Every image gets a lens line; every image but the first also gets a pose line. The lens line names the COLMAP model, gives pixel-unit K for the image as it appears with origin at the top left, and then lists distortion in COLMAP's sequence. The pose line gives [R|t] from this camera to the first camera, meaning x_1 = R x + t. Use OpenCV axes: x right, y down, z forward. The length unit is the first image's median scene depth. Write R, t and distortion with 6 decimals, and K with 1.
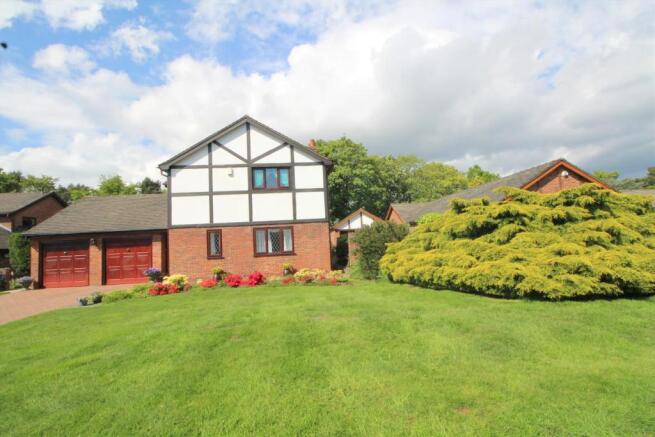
lens RADIAL K [[304.2, 0, 329.6], [0, 304.2, 213.3], [0, 0, 1]] dist [-0.000256, -0.000438]
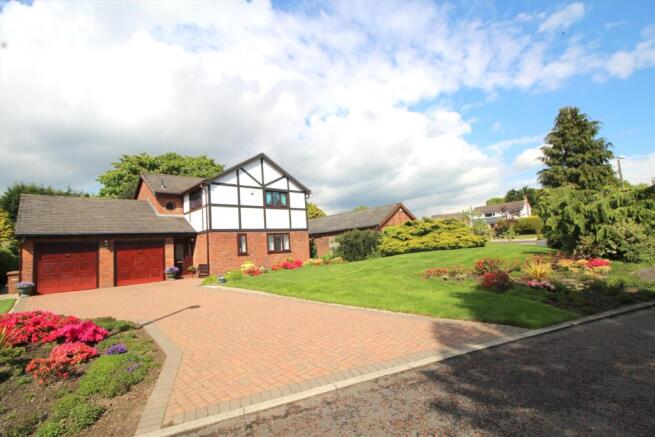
lens RADIAL K [[304.2, 0, 329.6], [0, 304.2, 213.3], [0, 0, 1]] dist [-0.000256, -0.000438]
pose [[0.777381, 0.066378, 0.625518, -0.890369], [-0.024695, 0.996871, -0.075094, 0.053947], [-0.628545, 0.042929, 0.776588, -0.268063]]
